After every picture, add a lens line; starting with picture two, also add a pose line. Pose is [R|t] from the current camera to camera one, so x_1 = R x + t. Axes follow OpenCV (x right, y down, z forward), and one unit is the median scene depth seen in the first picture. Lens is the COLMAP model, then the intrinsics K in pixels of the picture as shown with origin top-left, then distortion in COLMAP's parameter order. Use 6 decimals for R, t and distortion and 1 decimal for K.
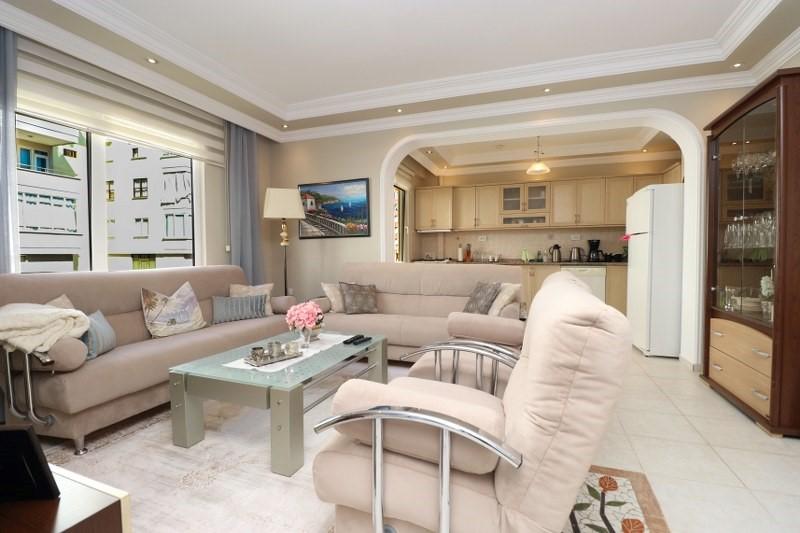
lens RADIAL K [[371.1, 0, 401.7], [0, 371.1, 263.9], [0, 0, 1]] dist [-0.010390, -0.005471]
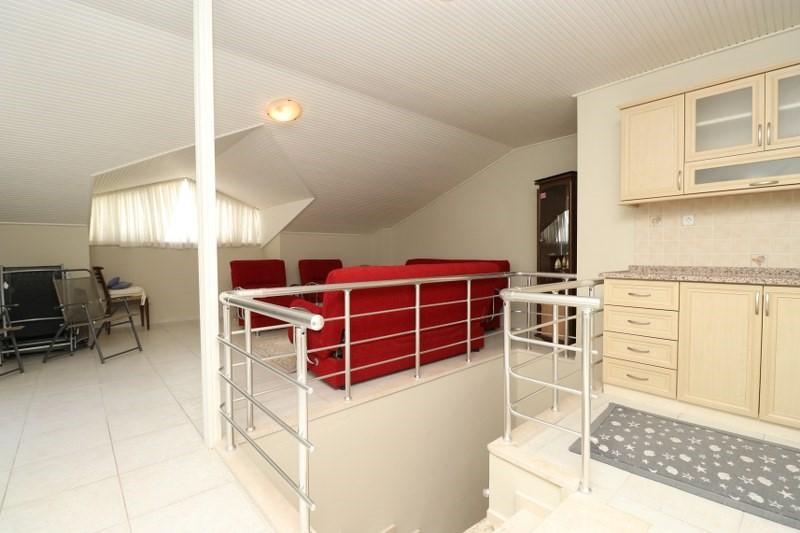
lens RADIAL K [[371.1, 0, 394.3], [0, 371.1, 264.2], [0, 0, 1]] dist [-0.010390, -0.005471]
pose [[0.877763, 0.018374, -0.478742, 0.182134], [-0.016259, 0.999831, 0.008563, -0.018729], [0.478819, 0.000268, 0.877914, 0.497514]]
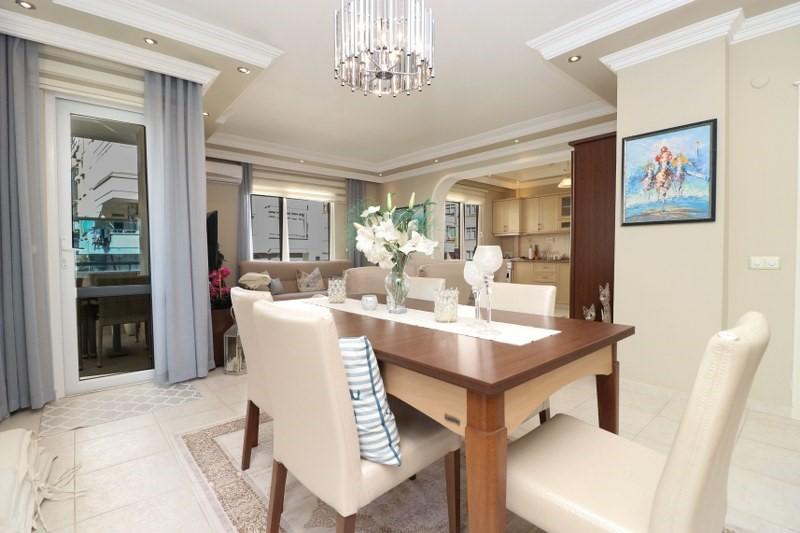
lens RADIAL K [[371.1, 0, 404.9], [0, 371.1, 267.4], [0, 0, 1]] dist [-0.010390, -0.005471]
pose [[0.884878, 0.018609, -0.465451, 0.394420], [-0.011908, 0.999779, 0.017332, 0.004135], [0.465671, -0.009794, 0.884904, -0.285268]]
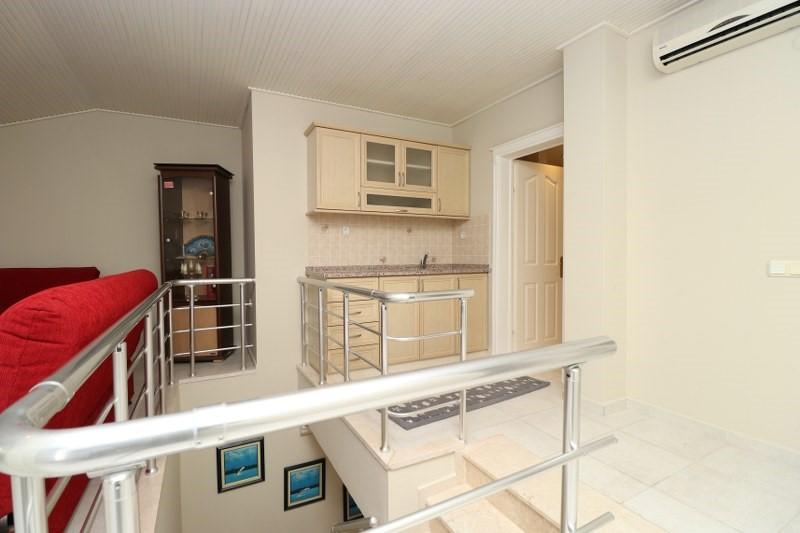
lens RADIAL K [[371.1, 0, 403.3], [0, 371.1, 264.4], [0, 0, 1]] dist [-0.010390, -0.005471]
pose [[0.656693, -0.015440, 0.754000, -0.111379], [0.020022, 0.999795, 0.003035, -0.020488], [-0.753893, 0.013104, 0.656867, 0.614441]]
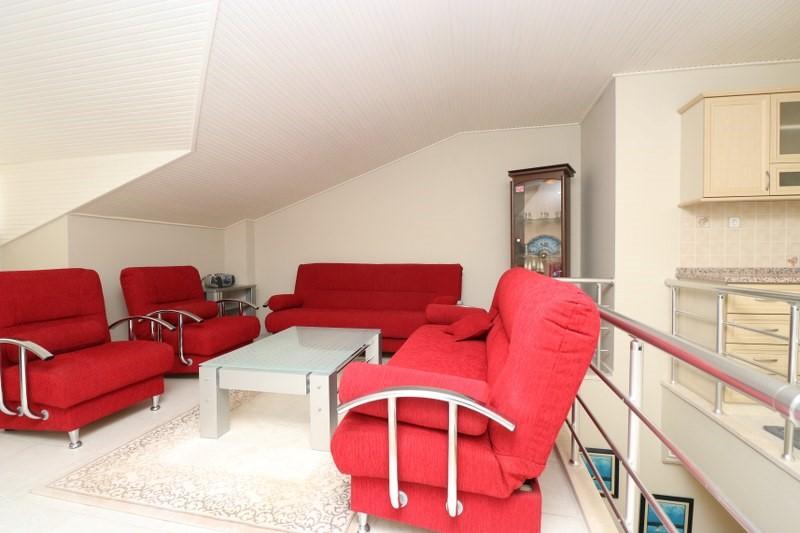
lens RADIAL K [[371.1, 0, 400.7], [0, 371.1, 264.2], [0, 0, 1]] dist [-0.010390, -0.005471]
pose [[0.988927, -0.000925, 0.148400, -0.209223], [0.001510, 0.999992, -0.003831, -0.021410], [-0.148395, 0.004012, 0.988920, 0.680110]]
